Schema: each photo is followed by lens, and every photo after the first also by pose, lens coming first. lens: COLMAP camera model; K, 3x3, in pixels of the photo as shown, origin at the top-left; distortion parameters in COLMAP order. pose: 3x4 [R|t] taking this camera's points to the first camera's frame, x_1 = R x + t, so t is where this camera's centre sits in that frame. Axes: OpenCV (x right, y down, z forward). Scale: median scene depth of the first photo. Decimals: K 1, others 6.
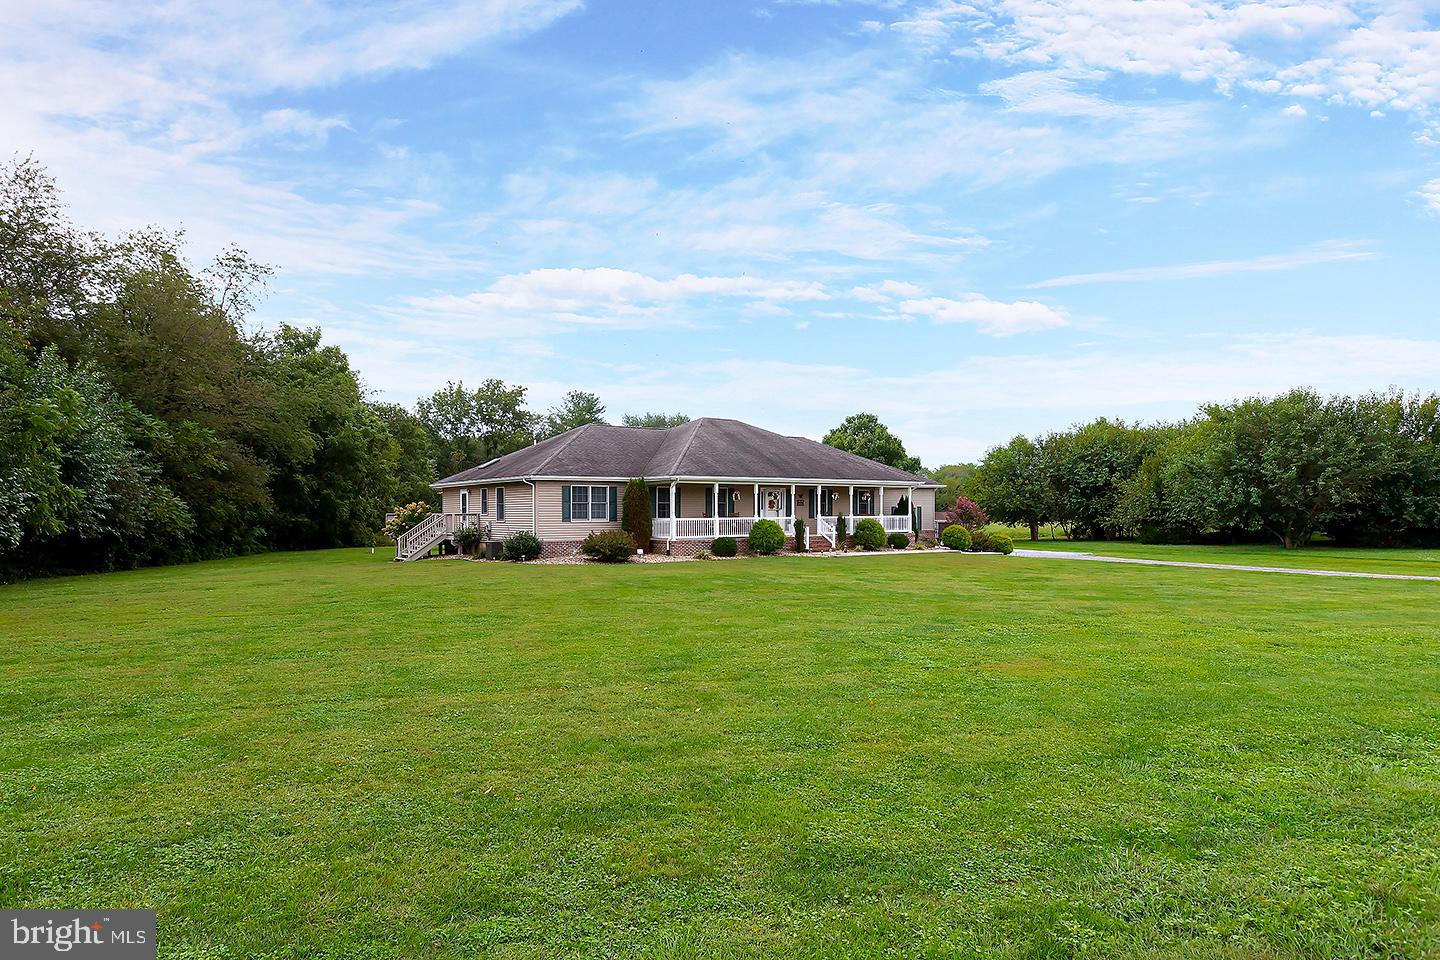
lens RADIAL K [[719.2, 0, 671.5], [0, 719.2, 479.9], [0, 0, 1]] dist [0.001462, 0.000179]
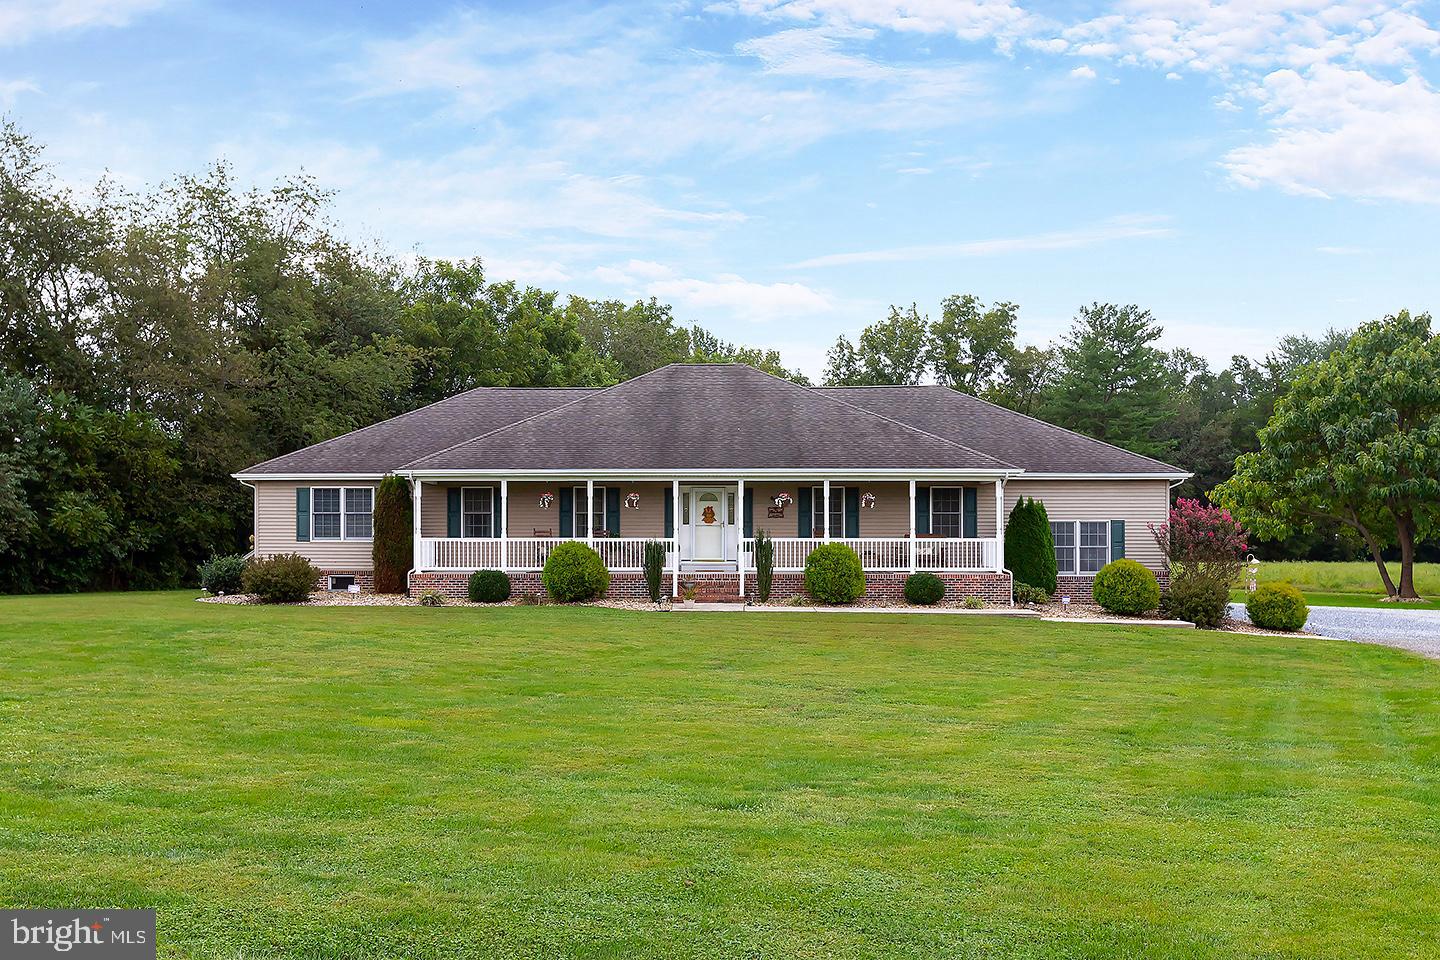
lens RADIAL K [[1239.1, 0, 720.0], [0, 1239.1, 480.0], [0, 0, 1]] dist [-0.005111, -0.002884]
pose [[0.851422, -0.012213, -0.524338, 0.749336], [0.018483, 0.999807, 0.006726, 0.000443], [0.524155, -0.015419, 0.851483, 0.210459]]
